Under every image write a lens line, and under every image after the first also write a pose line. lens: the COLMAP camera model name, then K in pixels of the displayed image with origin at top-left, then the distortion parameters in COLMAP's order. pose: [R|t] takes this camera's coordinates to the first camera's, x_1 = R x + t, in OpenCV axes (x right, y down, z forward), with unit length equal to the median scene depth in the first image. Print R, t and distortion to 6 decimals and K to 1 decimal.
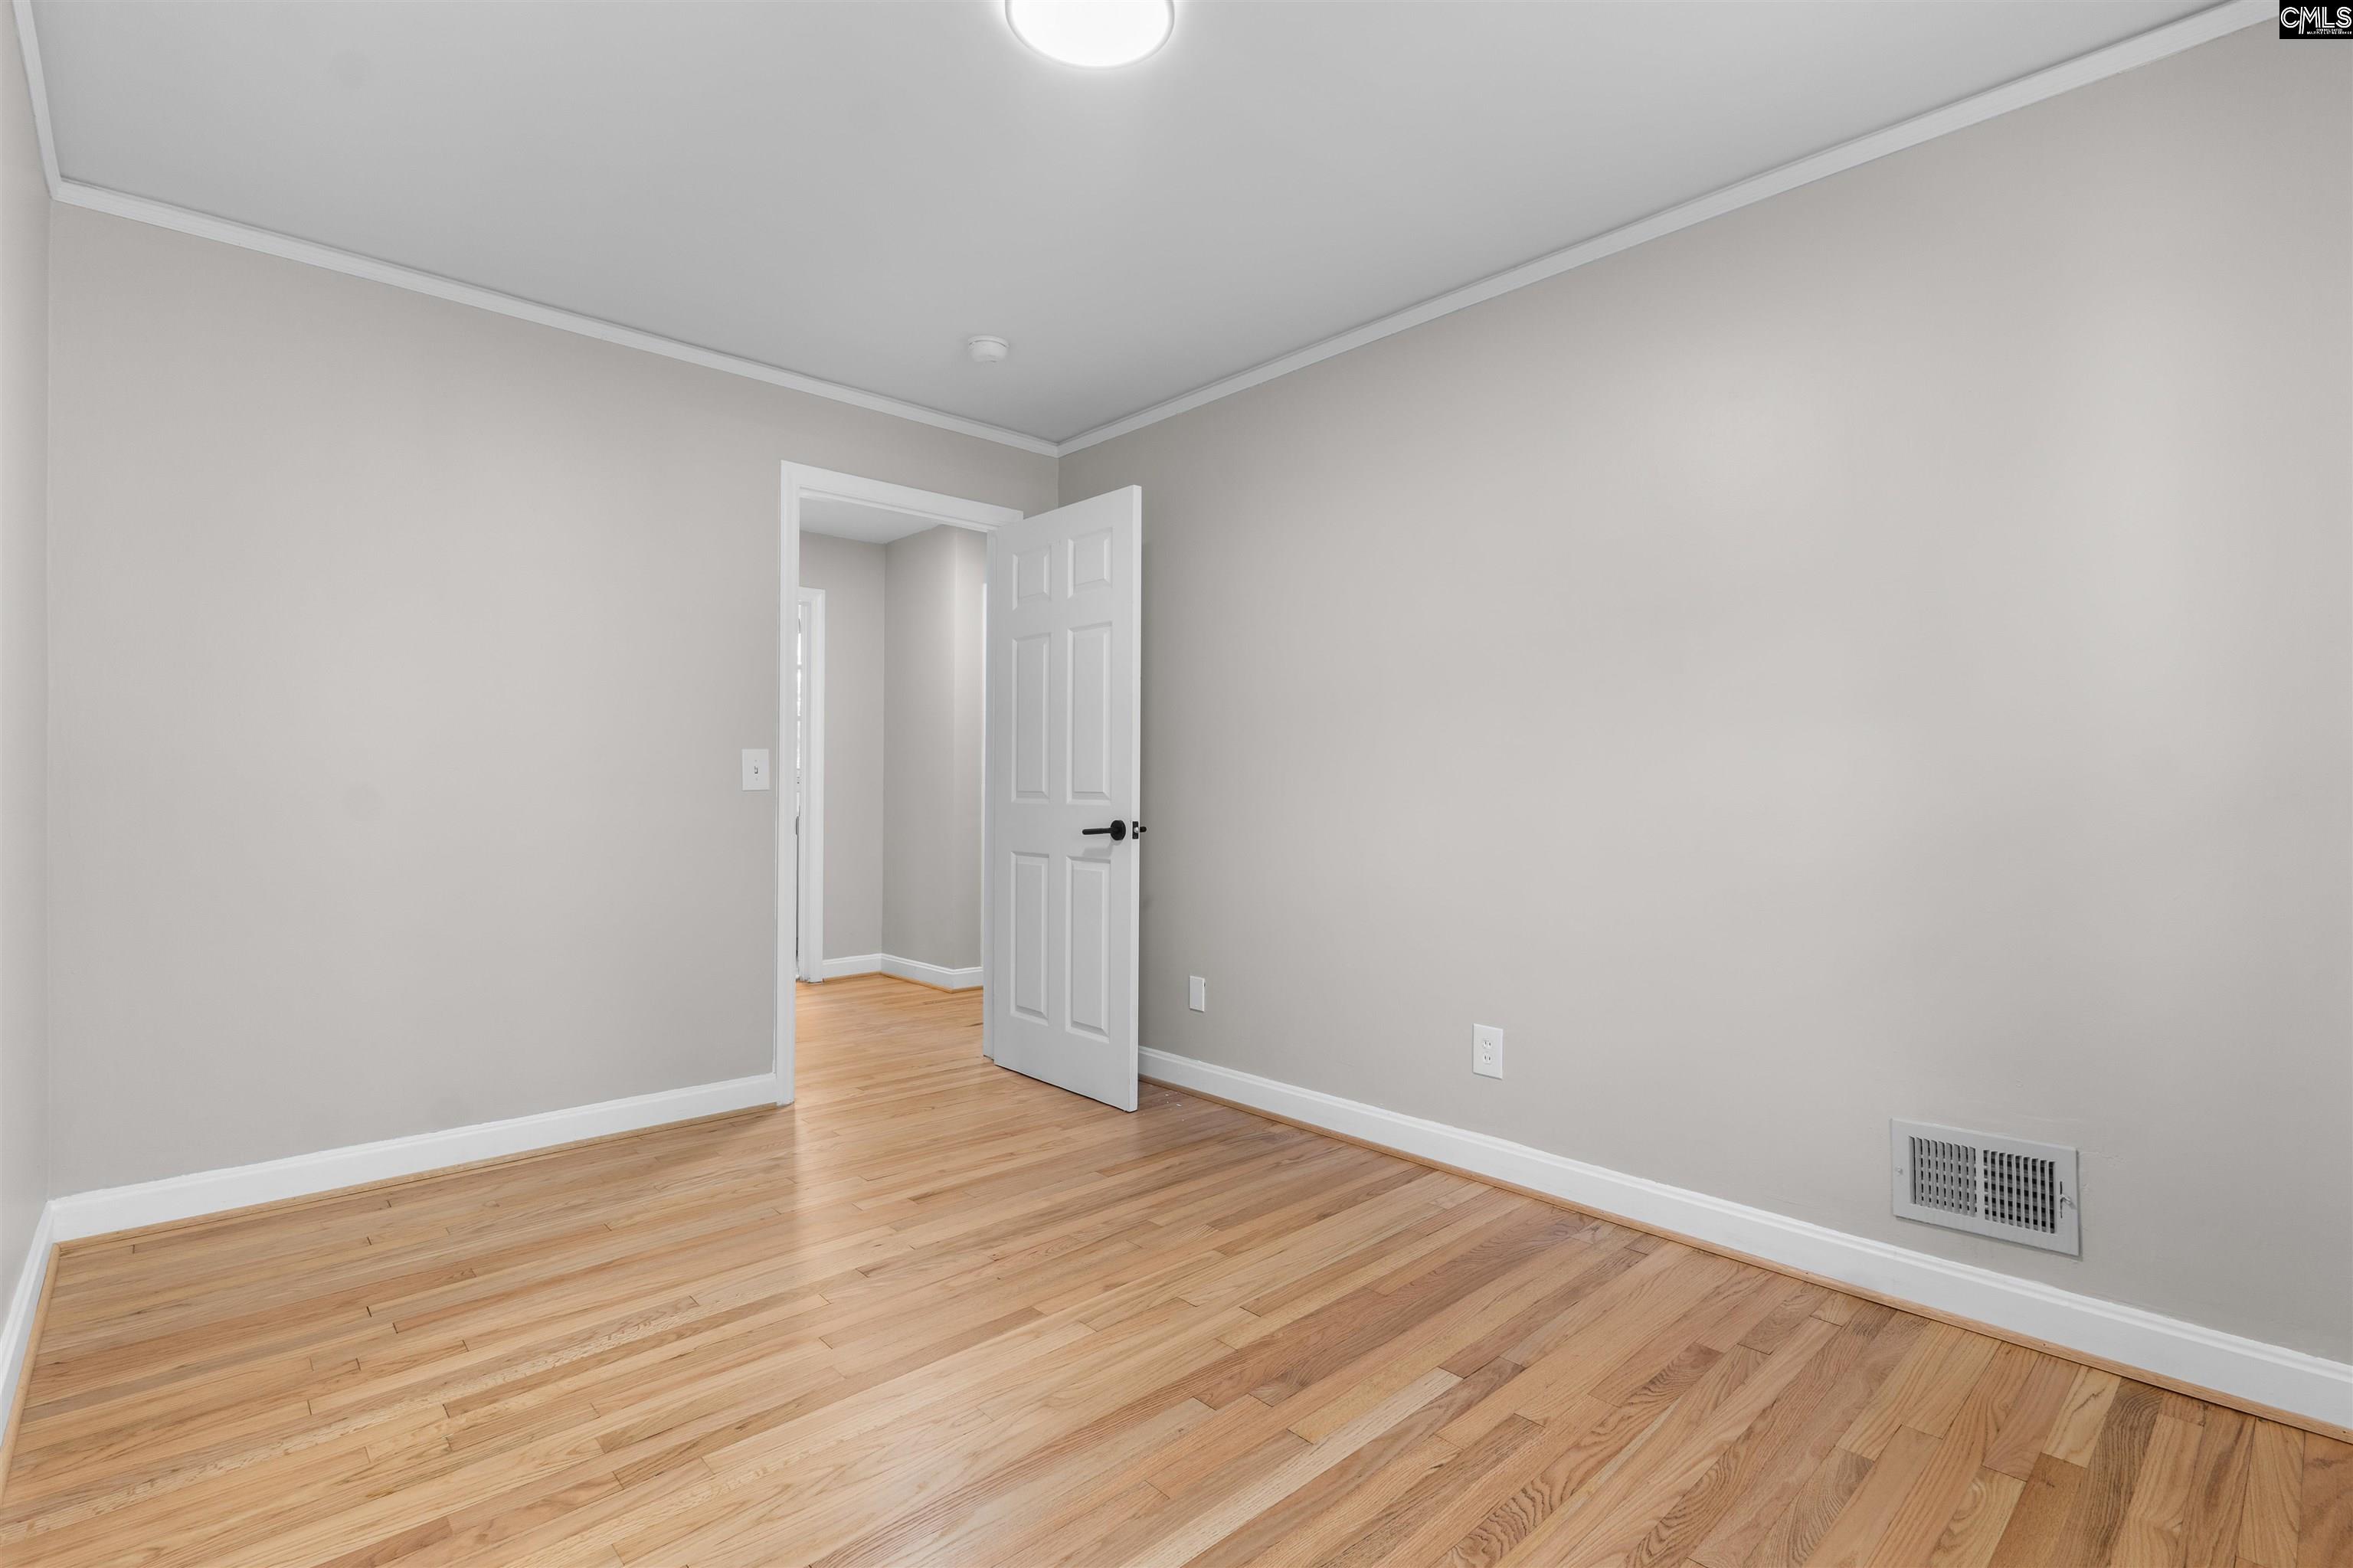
lens RADIAL K [[1096.0, 0, 1176.7], [0, 1096.0, 778.4], [0, 0, 1]] dist [-0.011049, 0.003773]
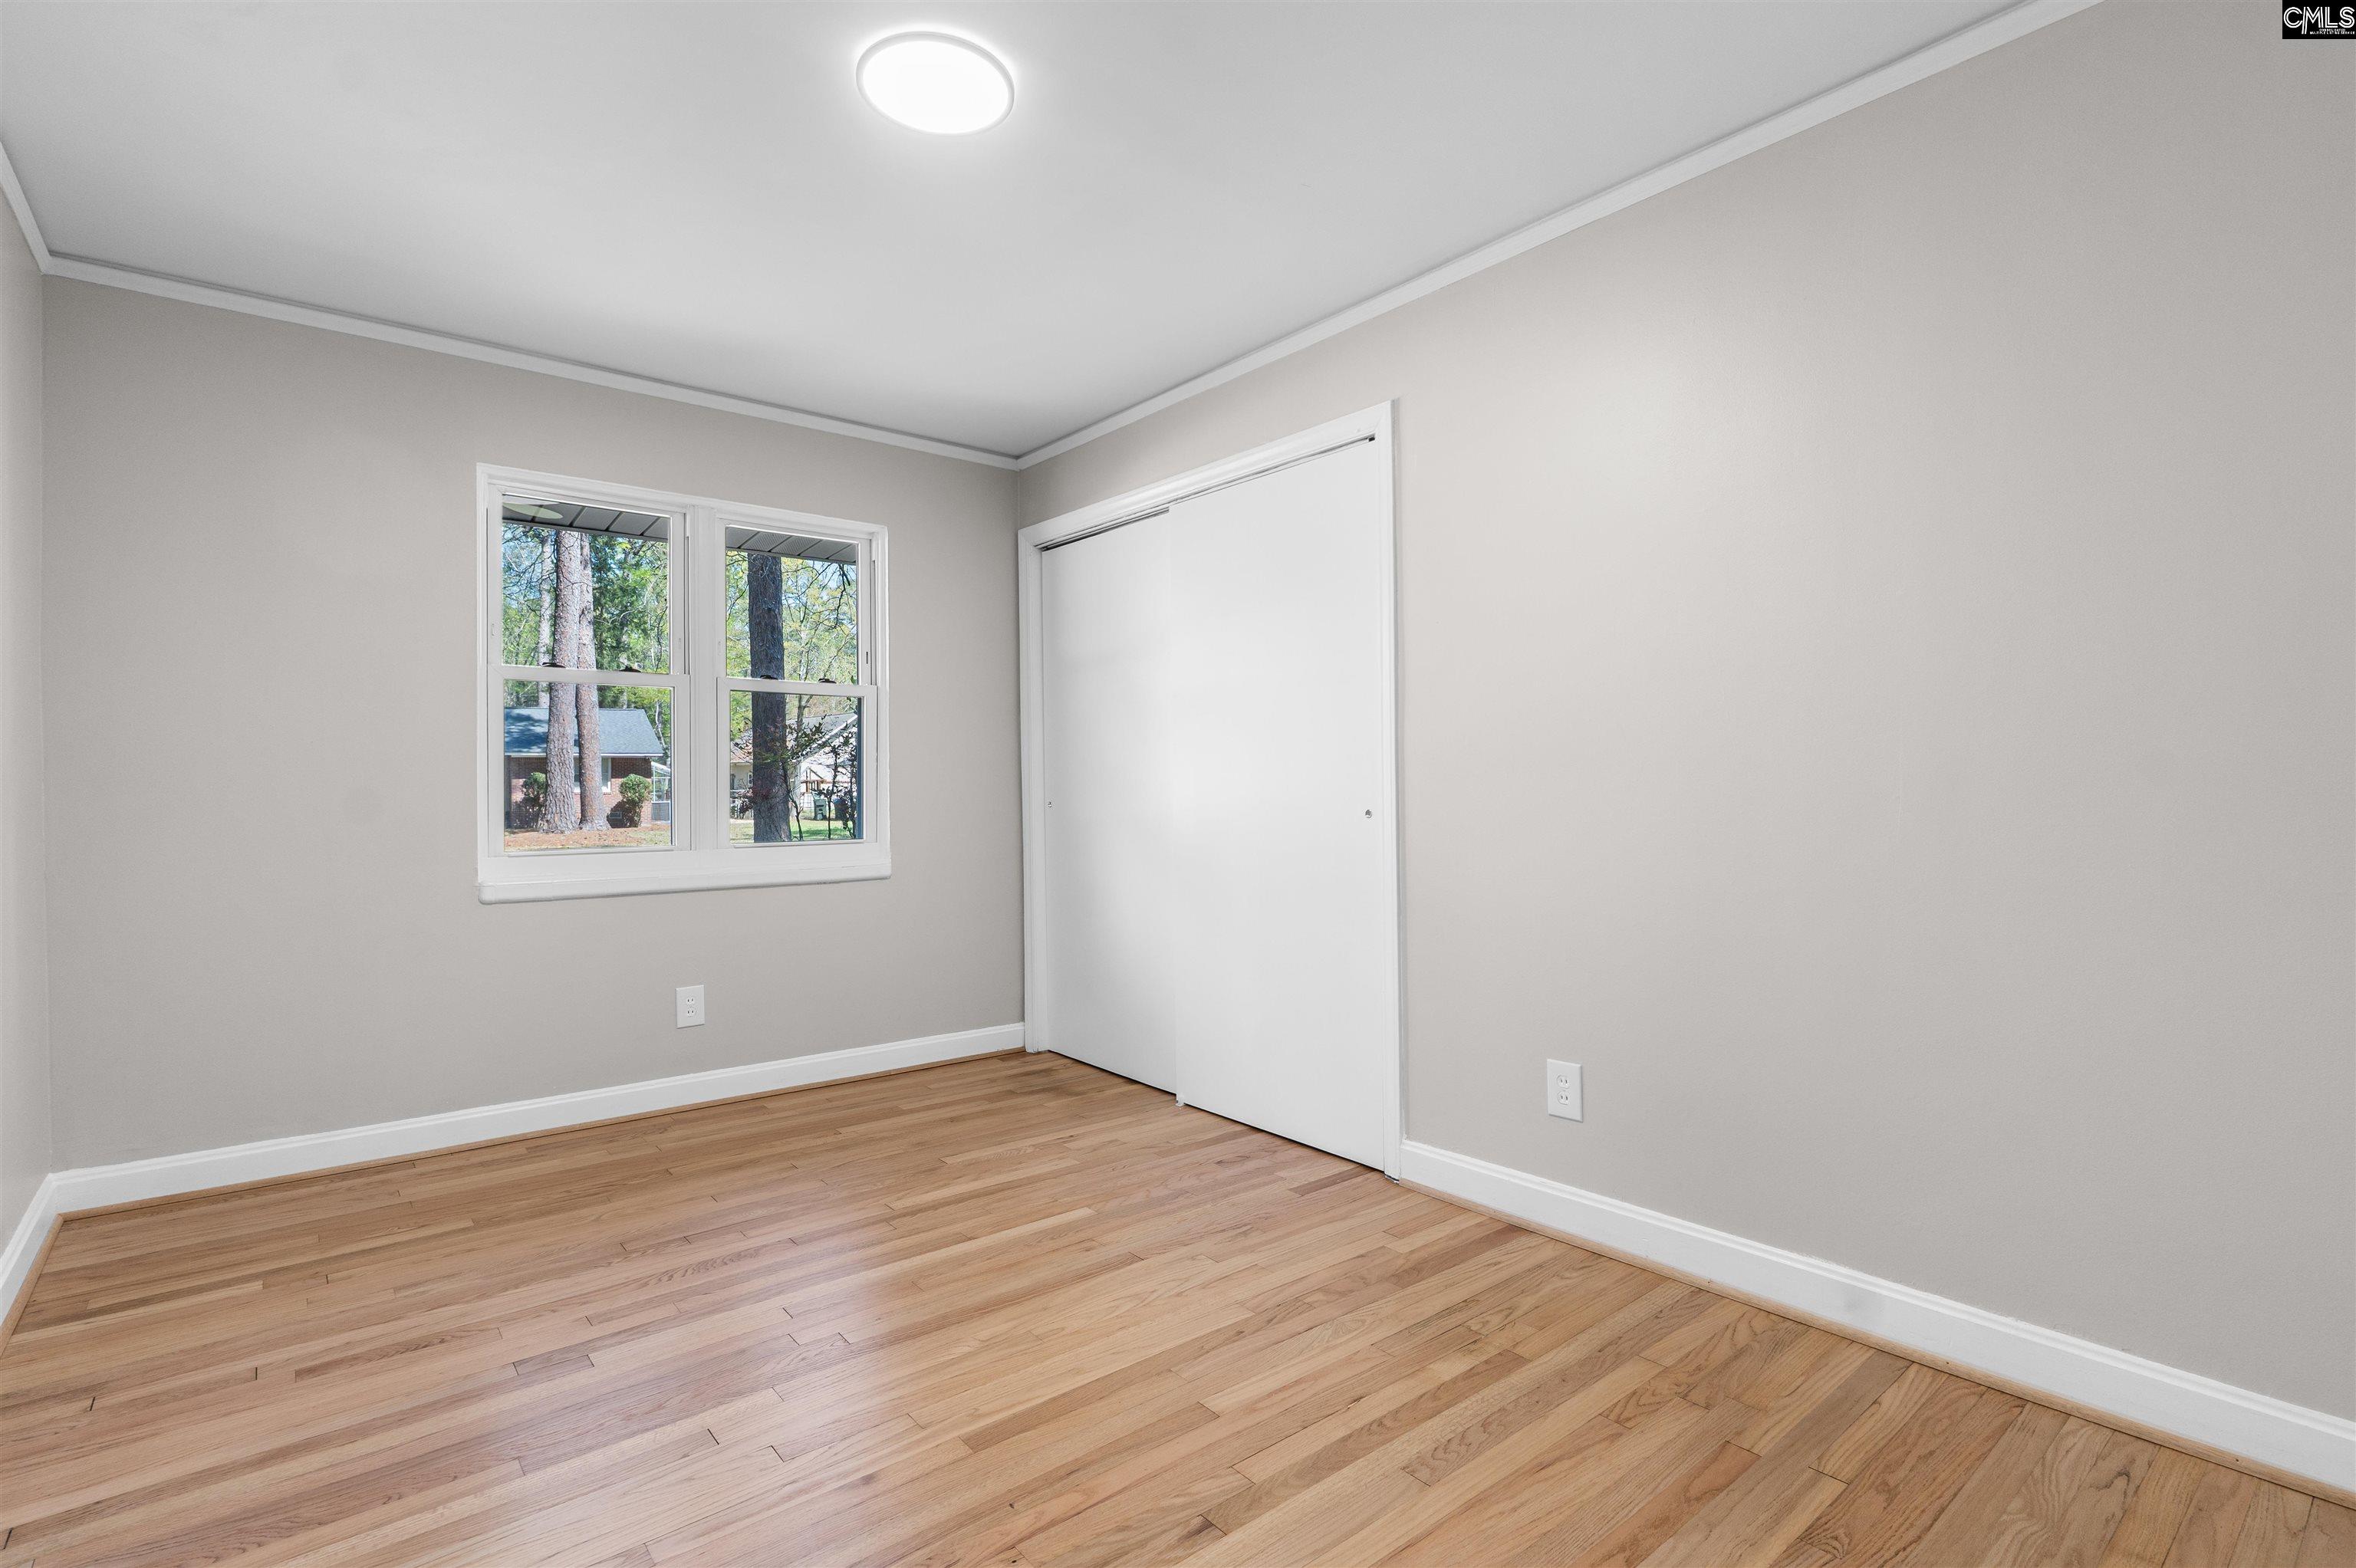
lens RADIAL K [[1097.2, 0, 1176.4], [0, 1097.2, 784.7], [0, 0, 1]] dist [-0.011049, 0.003773]
pose [[-0.998005, 0.004080, 0.062997, -0.359211], [0.003444, 0.999942, -0.010199, 0.010125], [-0.063035, -0.009962, -0.997962, 1.939154]]
